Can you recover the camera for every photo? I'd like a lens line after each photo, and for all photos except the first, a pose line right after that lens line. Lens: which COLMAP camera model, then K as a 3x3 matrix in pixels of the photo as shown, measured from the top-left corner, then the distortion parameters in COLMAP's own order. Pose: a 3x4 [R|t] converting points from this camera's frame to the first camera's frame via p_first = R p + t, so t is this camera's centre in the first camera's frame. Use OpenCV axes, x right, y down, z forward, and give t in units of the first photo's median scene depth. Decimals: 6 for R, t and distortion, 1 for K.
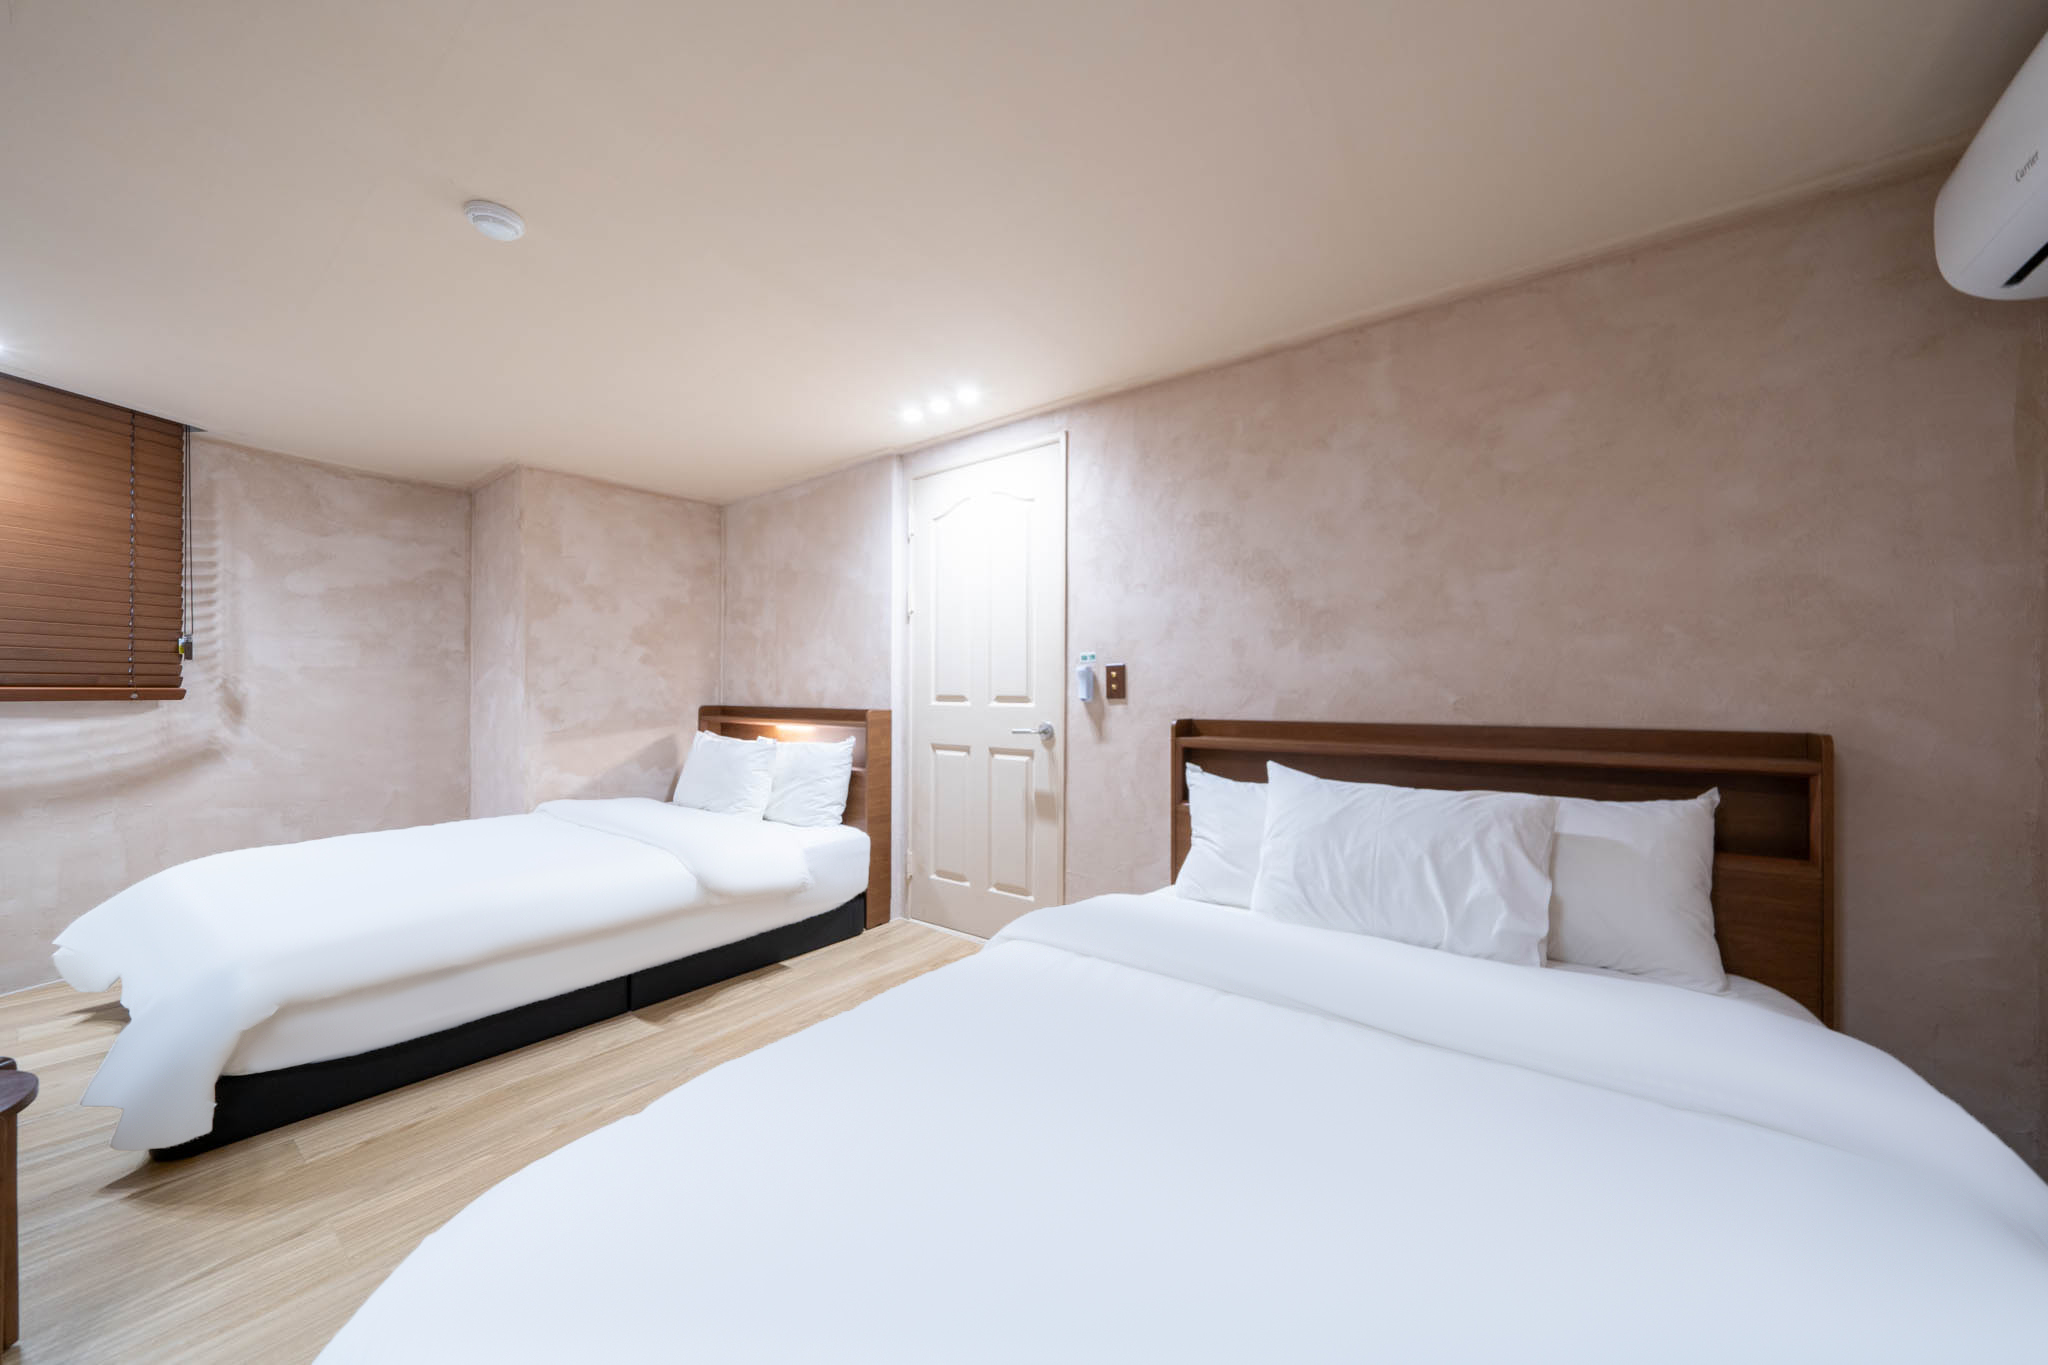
lens RADIAL K [[715.8, 0, 1039.8], [0, 715.8, 683.8], [0, 0, 1]] dist [-0.000980, -0.000137]
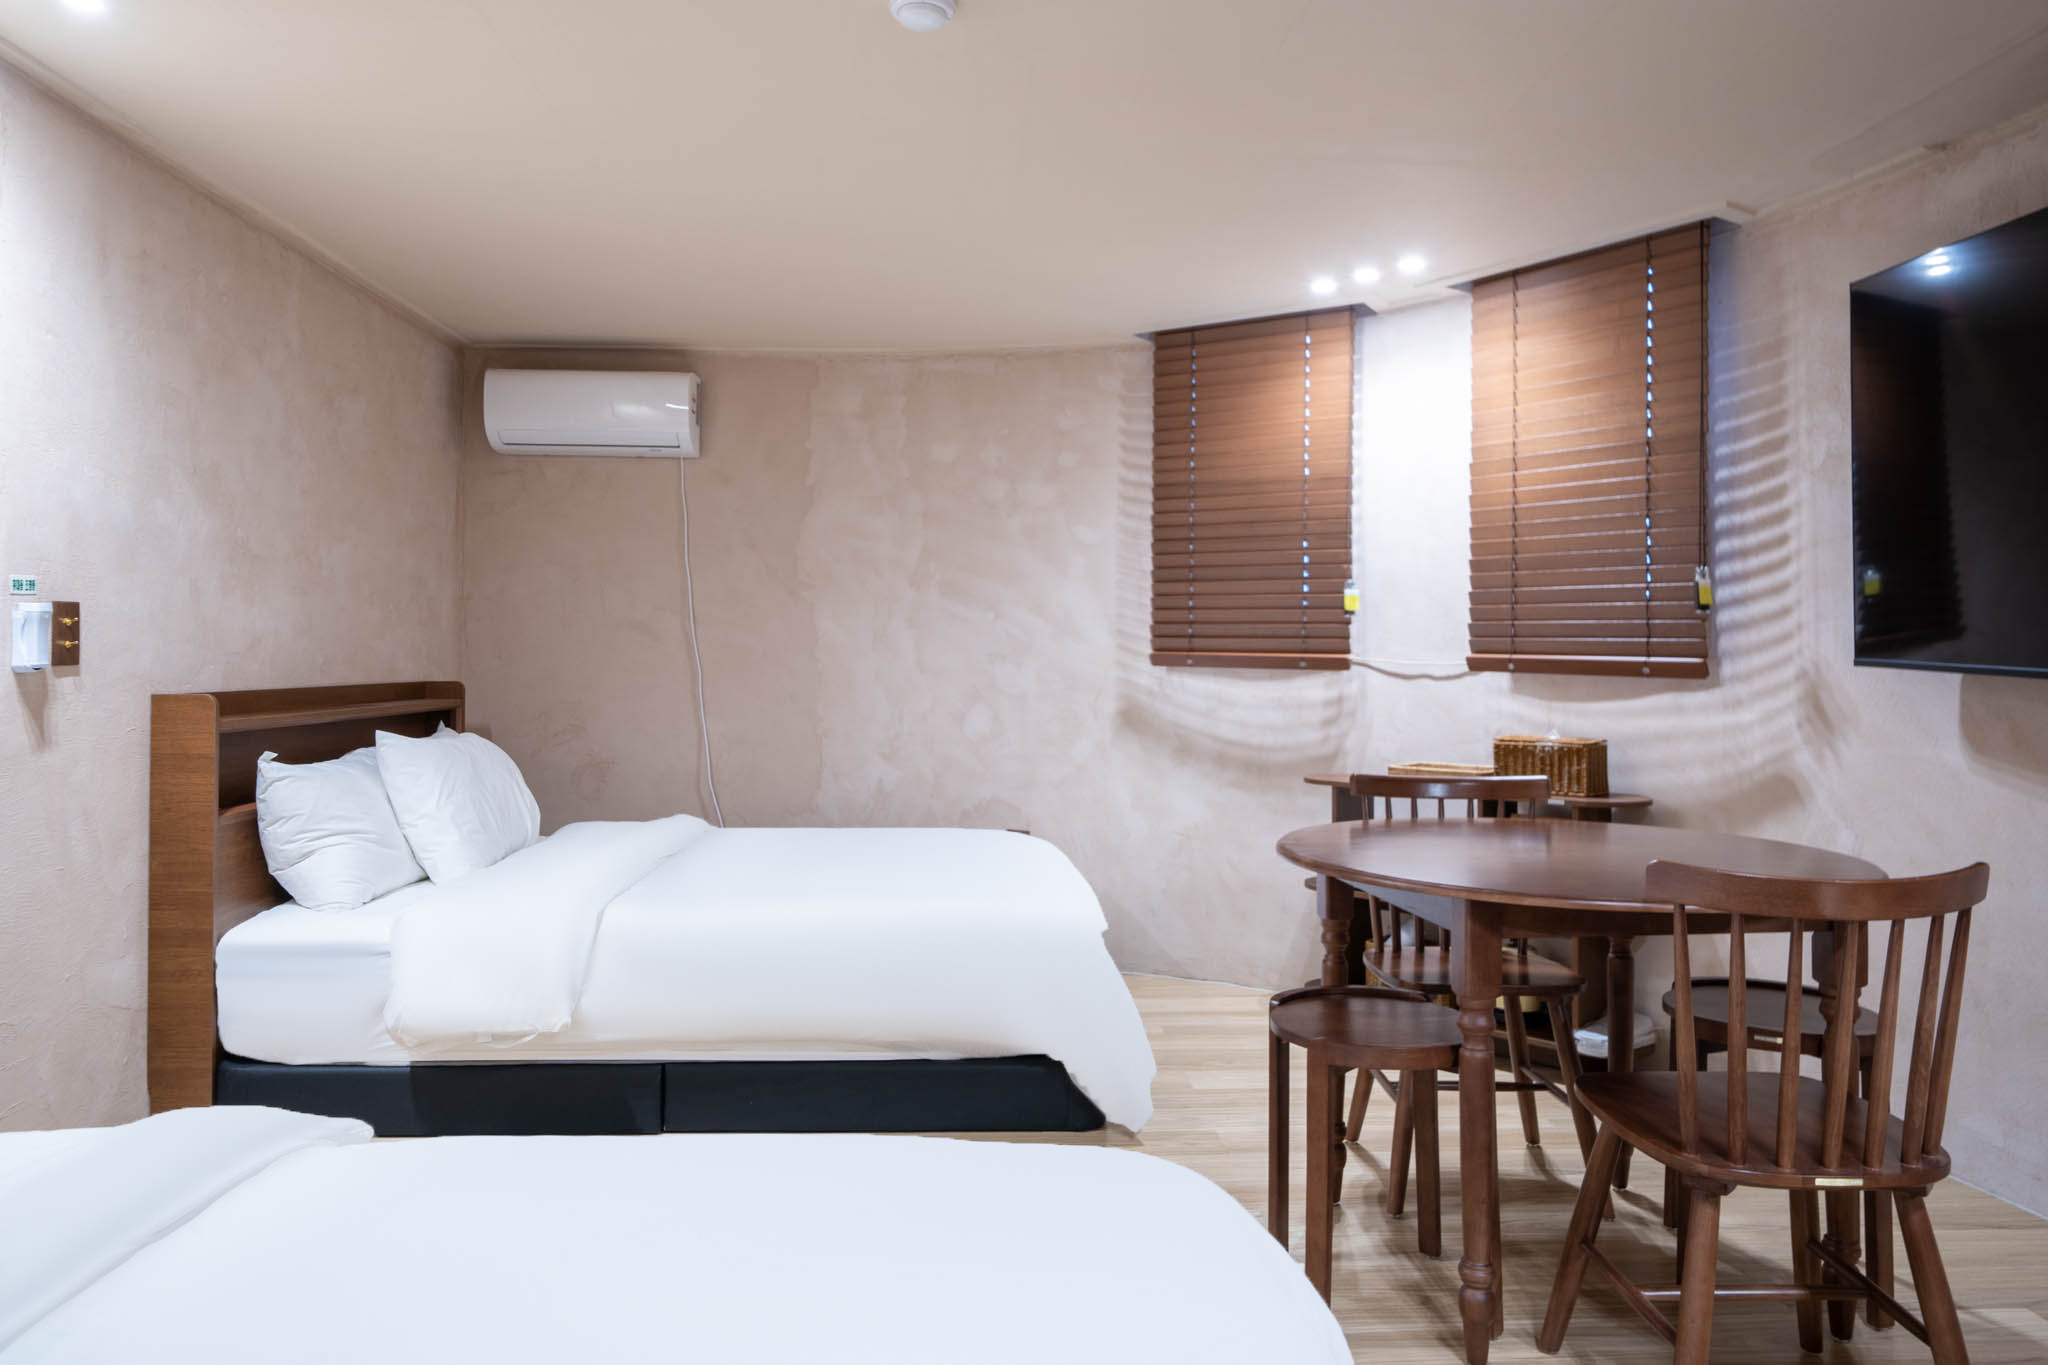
lens RADIAL K [[1354.9, 0, 1033.4], [0, 1354.9, 658.3], [0, 0, 1]] dist [0.013142, -0.000536]
pose [[-0.637762, 0.000352, 0.770234, -1.054347], [-0.006669, 0.999960, -0.005979, 0.015093], [-0.770205, -0.008949, -0.637734, 0.992361]]
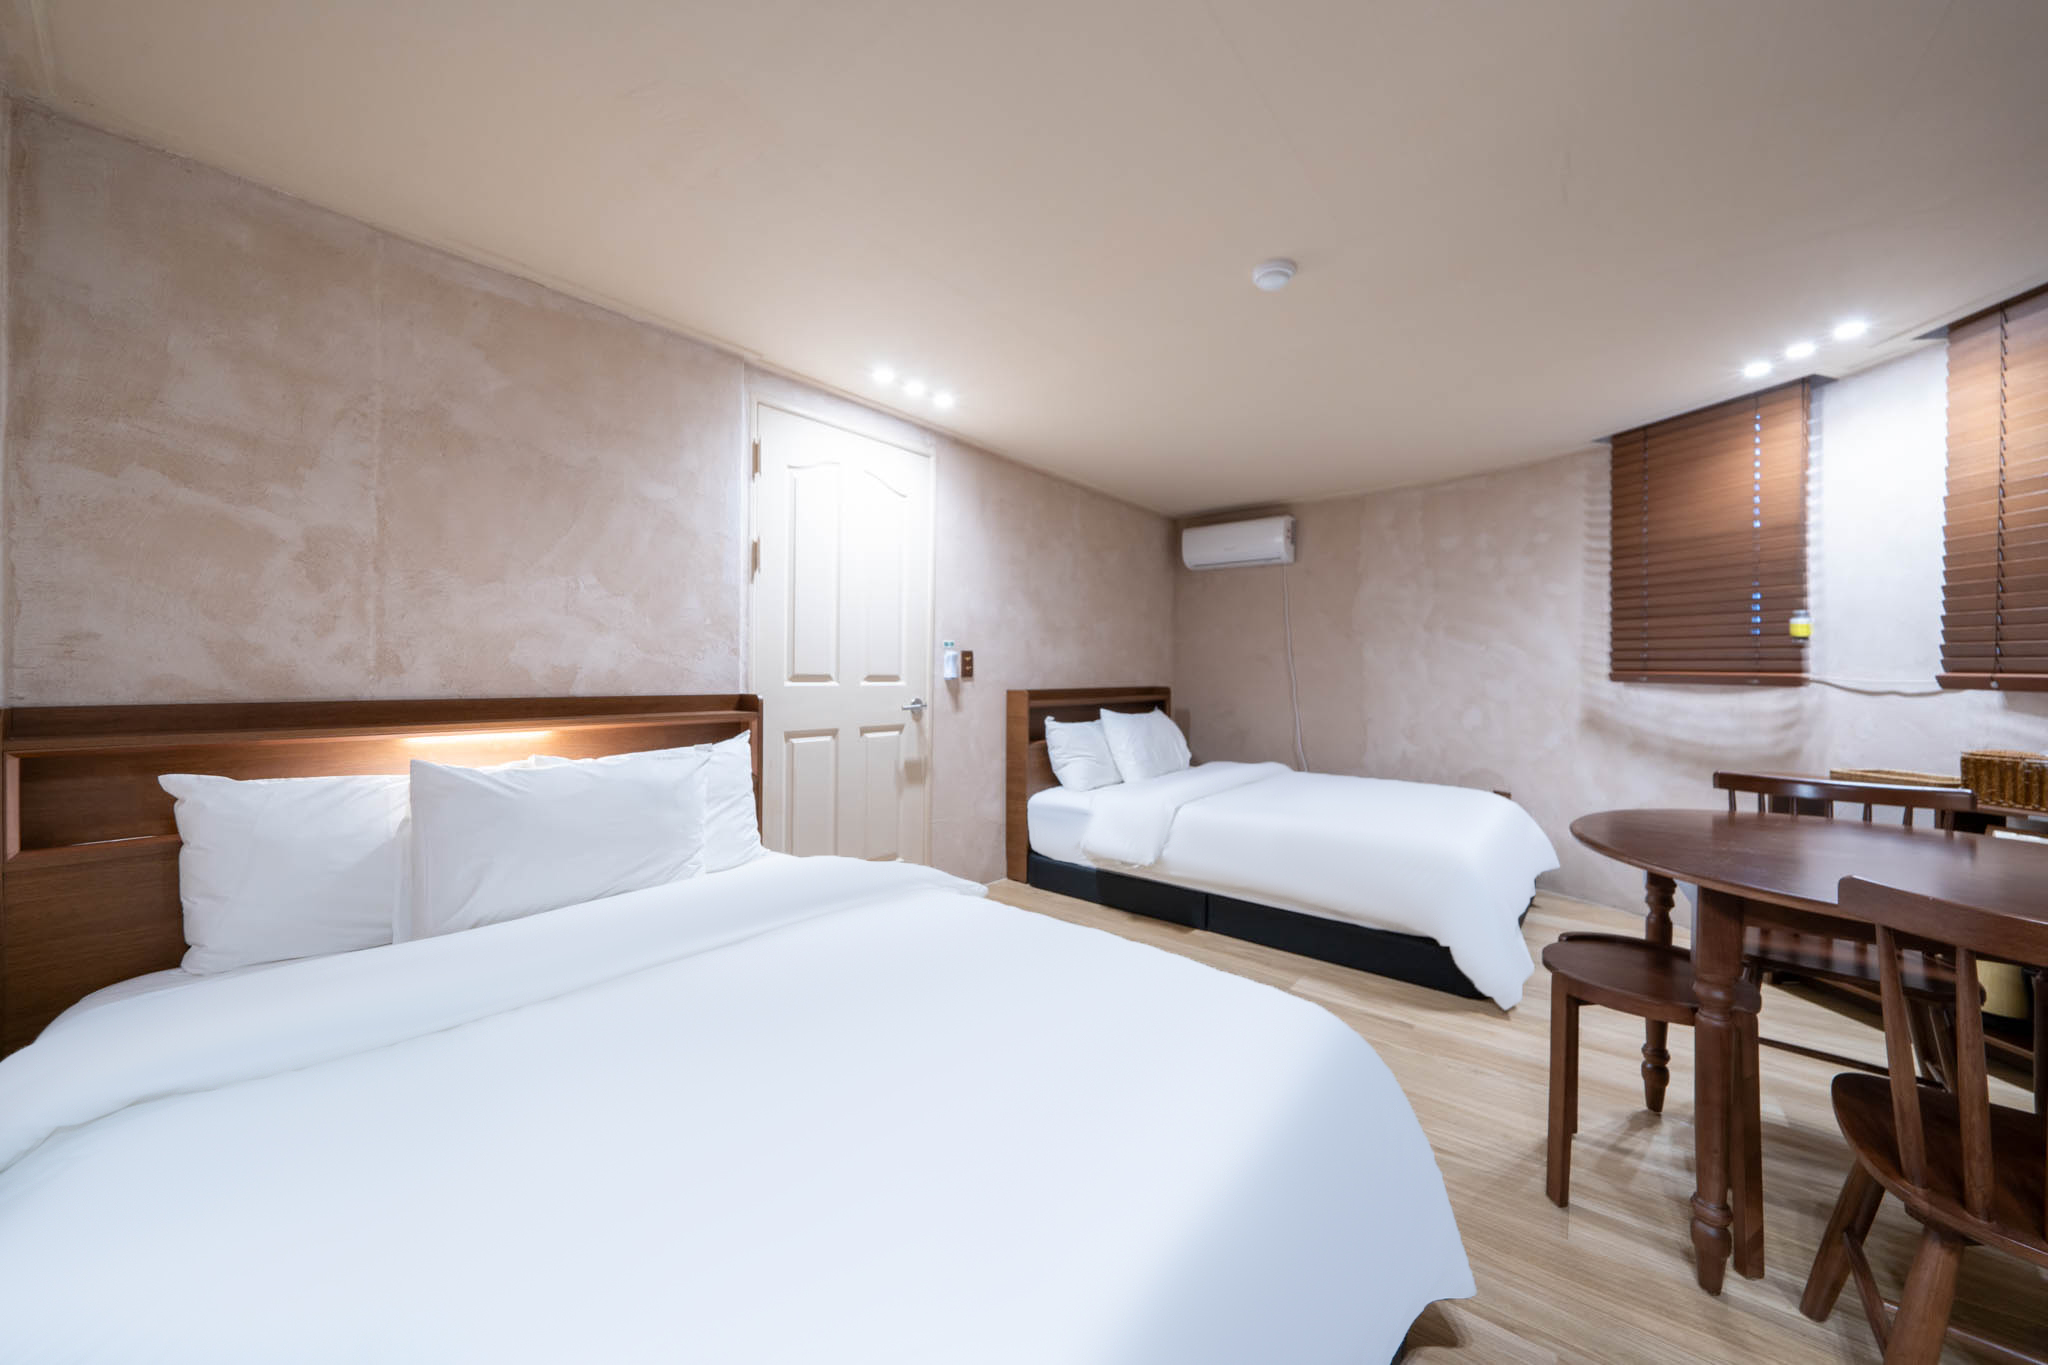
lens RADIAL K [[715.8, 0, 1039.8], [0, 715.8, 683.8], [0, 0, 1]] dist [-0.000980, -0.000137]
pose [[0.032097, -0.010964, 0.999425, -1.092053], [-0.012172, 0.999861, 0.011360, 0.014854], [-0.999411, -0.012530, 0.031959, 0.747042]]
